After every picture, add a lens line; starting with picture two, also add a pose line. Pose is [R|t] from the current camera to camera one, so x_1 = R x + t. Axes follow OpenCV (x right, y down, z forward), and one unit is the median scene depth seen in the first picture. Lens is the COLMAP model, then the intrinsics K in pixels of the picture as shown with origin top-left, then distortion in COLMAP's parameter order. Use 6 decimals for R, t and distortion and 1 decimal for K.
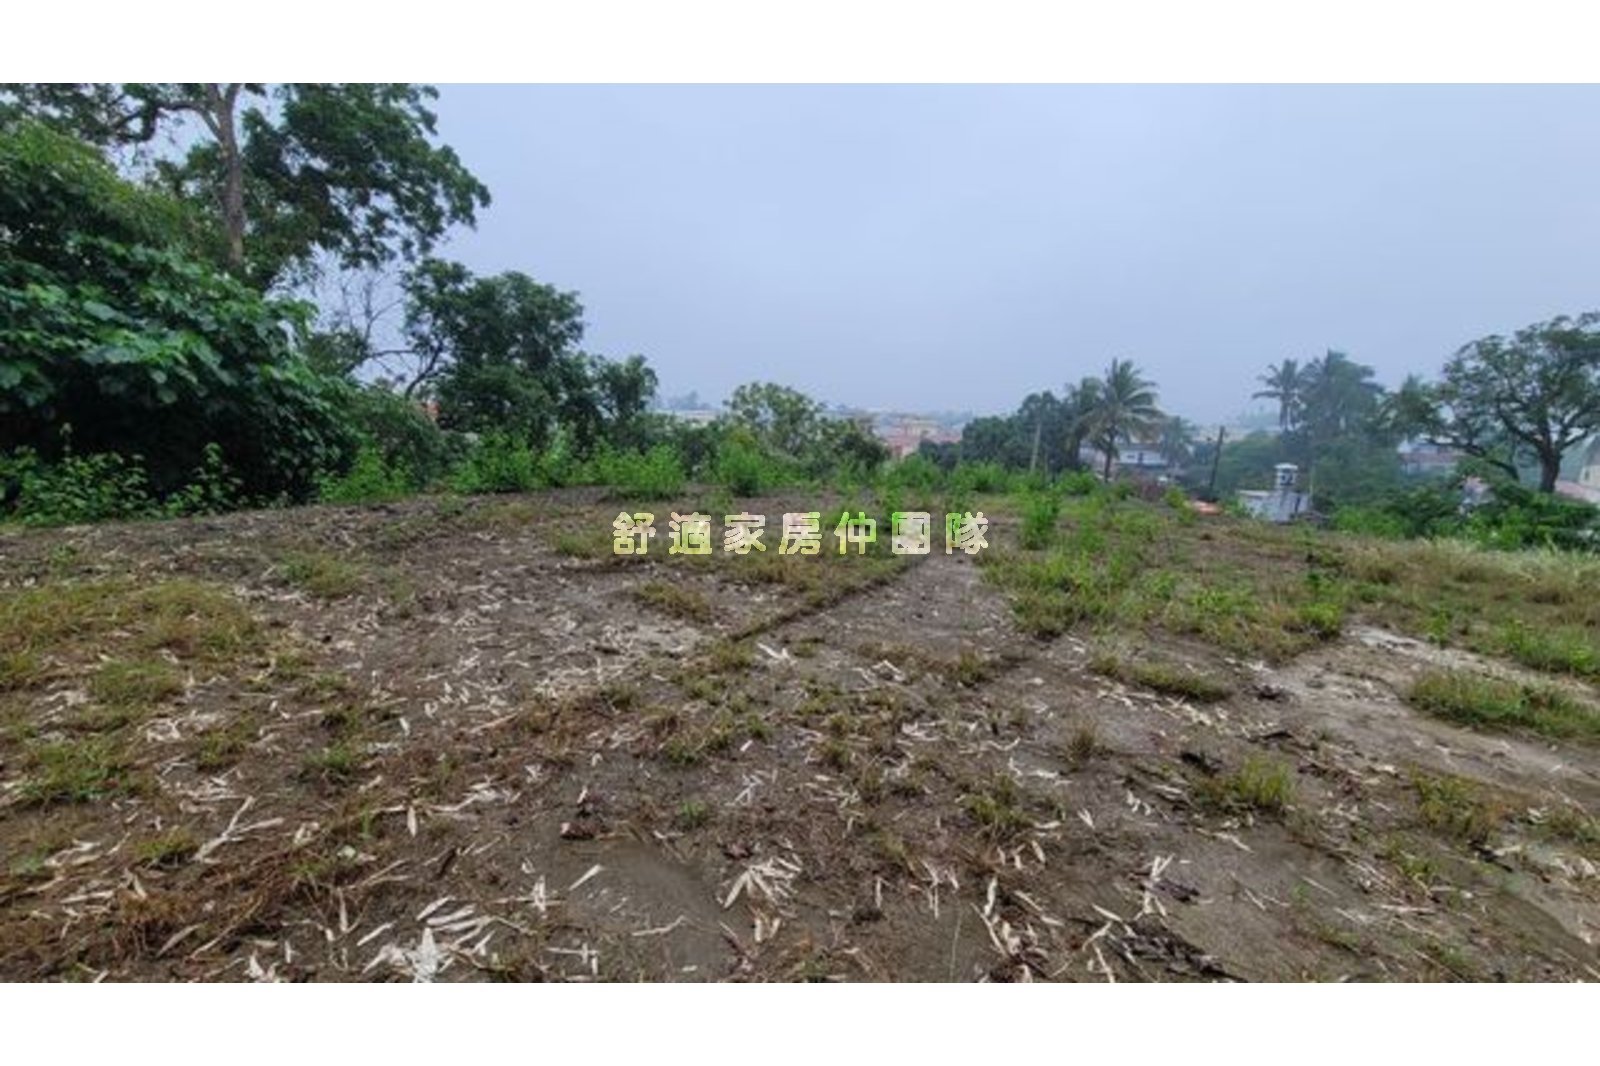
lens RADIAL K [[651.1, 0, 796.5], [0, 651.1, 531.7], [0, 0, 1]] dist [-0.002975, 0.000954]
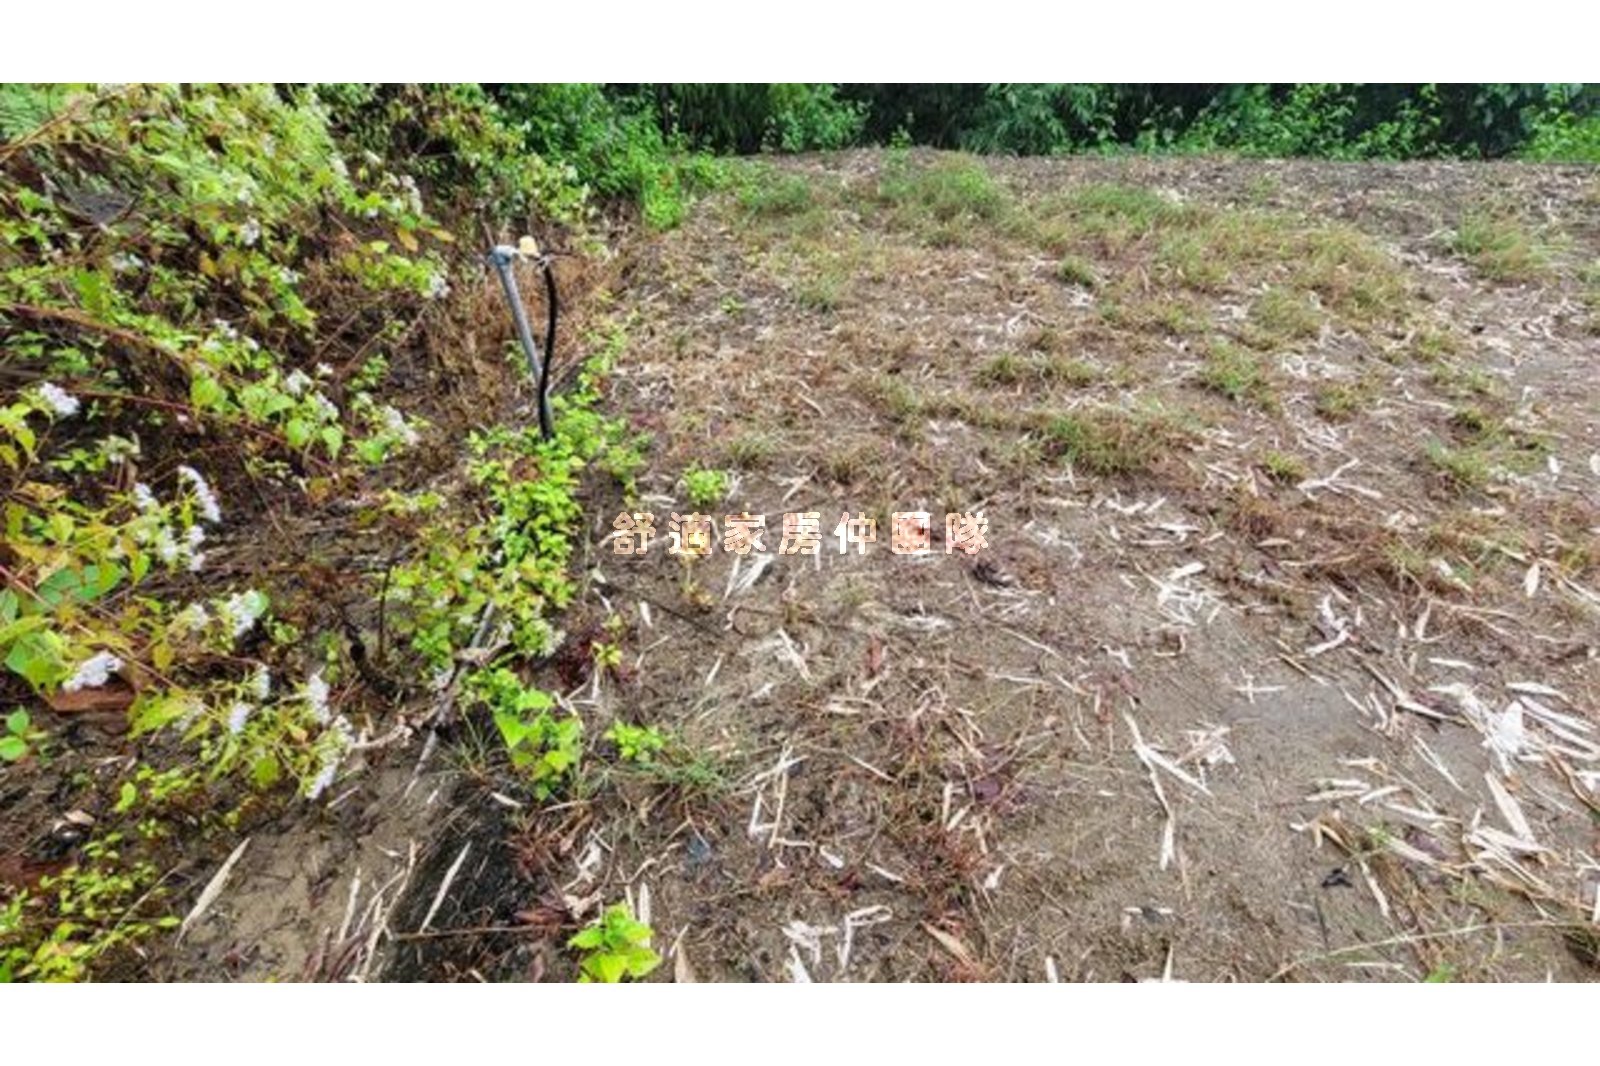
lens RADIAL K [[651.1, 0, 806.2], [0, 651.1, 528.6], [0, 0, 1]] dist [-0.002975, 0.000954]
pose [[0.222620, 0.536578, -0.813956, -0.100556], [-0.132251, 0.843812, 0.520088, 0.056538], [0.965893, -0.008136, 0.258812, -0.023333]]
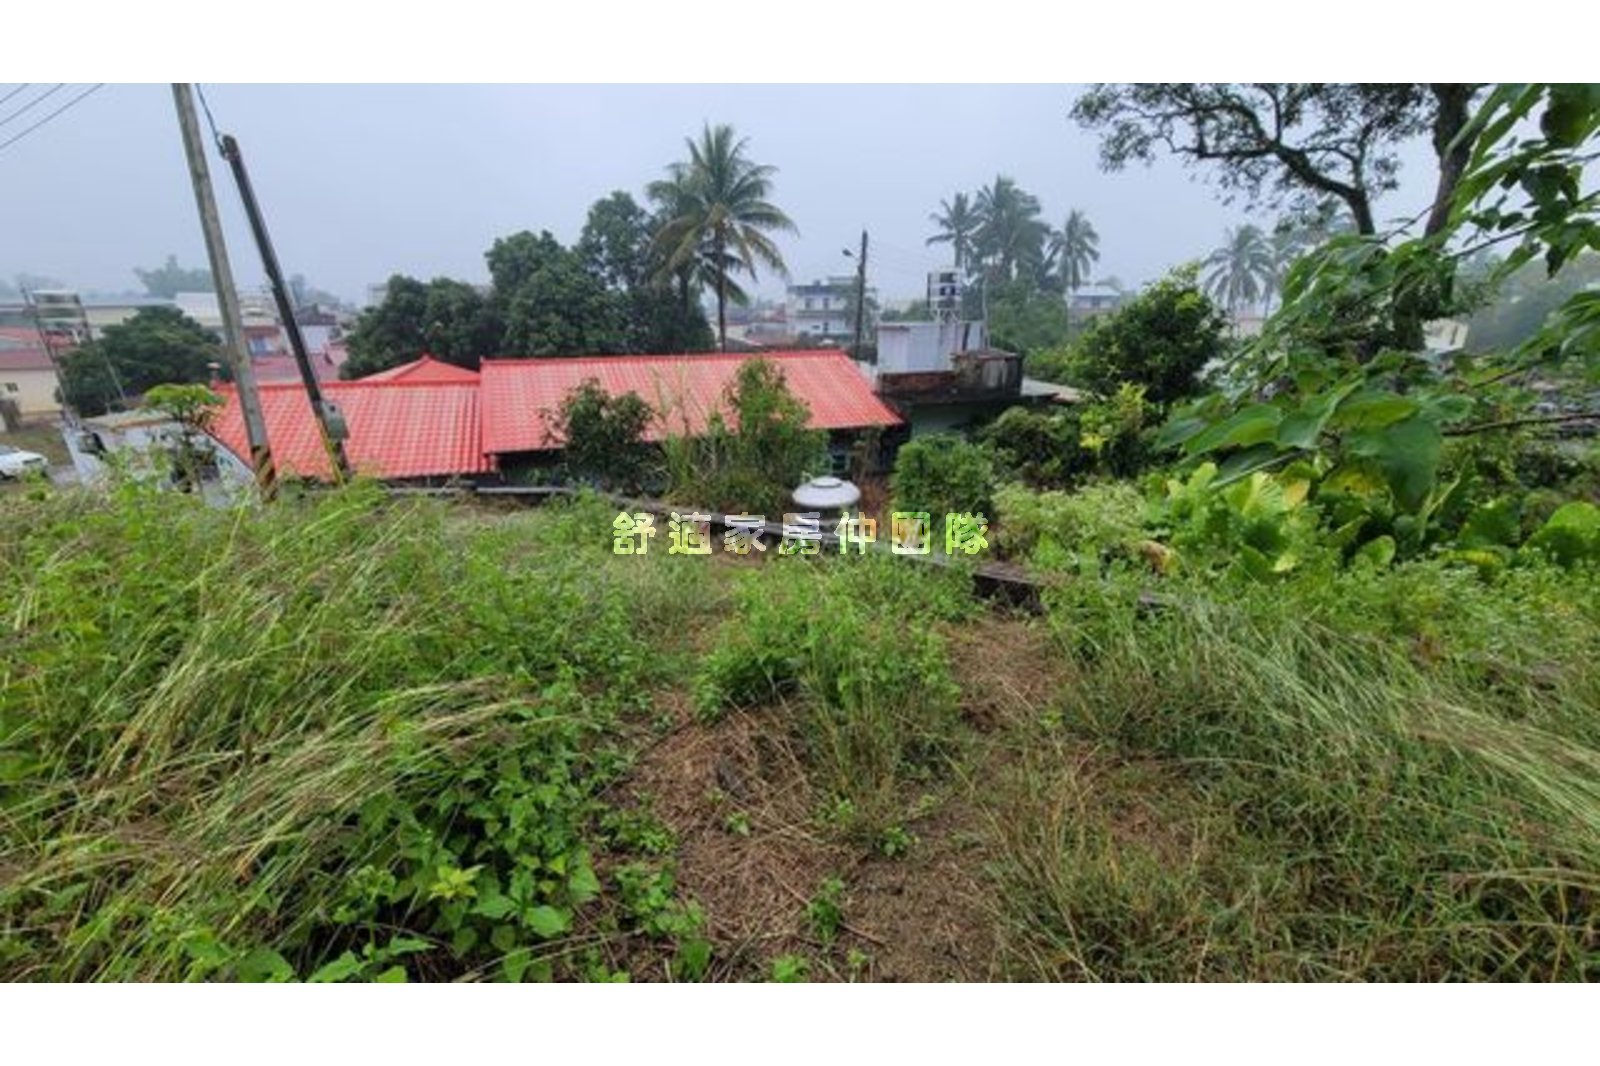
lens RADIAL K [[651.1, 0, 799.2], [0, 651.1, 533.3], [0, 0, 1]] dist [-0.002975, 0.000954]
pose [[0.921919, -0.152203, 0.356231, 3.391815], [0.096216, 0.980732, 0.170023, 0.098475], [-0.375245, -0.122472, 0.918799, 4.262738]]
